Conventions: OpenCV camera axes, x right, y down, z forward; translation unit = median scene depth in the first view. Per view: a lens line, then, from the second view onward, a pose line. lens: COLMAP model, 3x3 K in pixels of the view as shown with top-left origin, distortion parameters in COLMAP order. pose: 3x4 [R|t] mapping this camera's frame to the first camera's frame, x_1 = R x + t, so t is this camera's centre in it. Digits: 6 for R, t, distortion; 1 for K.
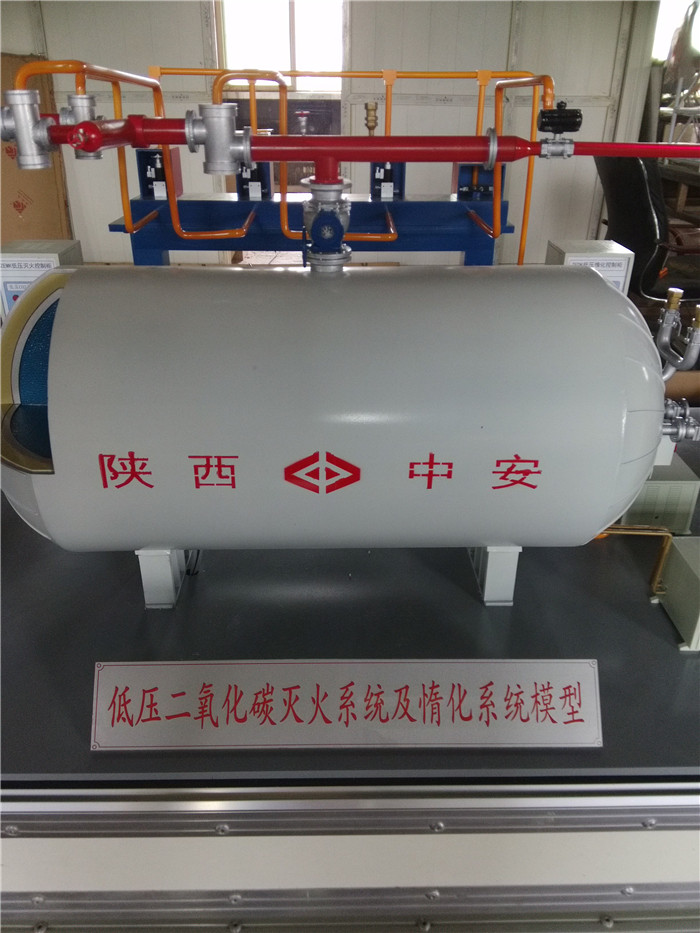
lens RADIAL K [[739.5, 0, 345.9], [0, 739.5, 471.2], [0, 0, 1]] dist [0.014238, -0.035295]
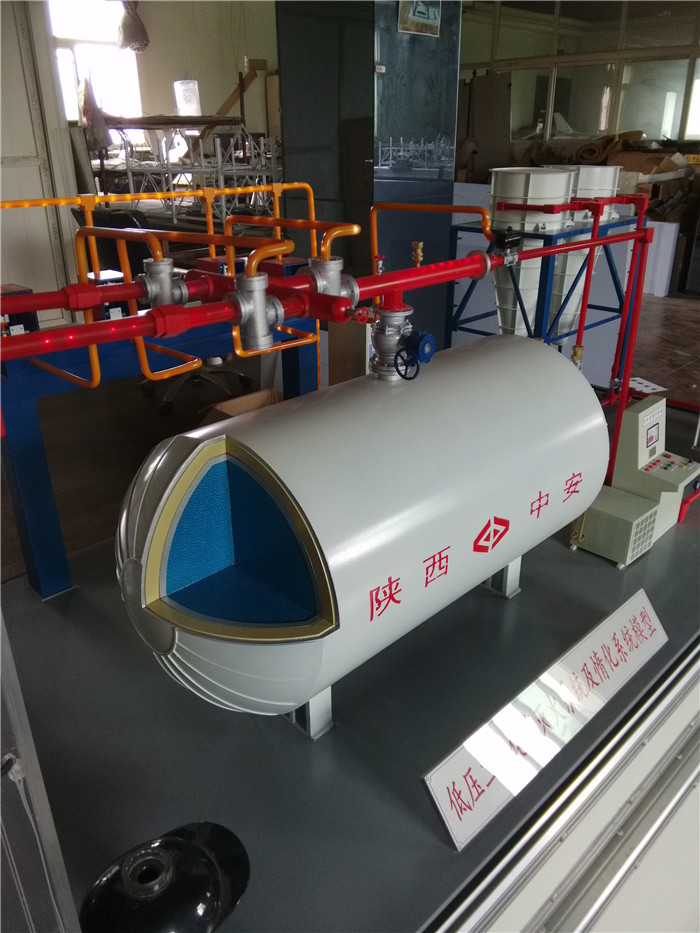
lens RADIAL K [[739.5, 0, 345.6], [0, 739.5, 466.0], [0, 0, 1]] dist [0.014238, -0.035295]
pose [[0.725108, -0.294213, 0.622621, -0.943920], [0.329762, 0.942083, 0.061129, -0.261258], [-0.604546, 0.160992, 0.780132, 0.172910]]
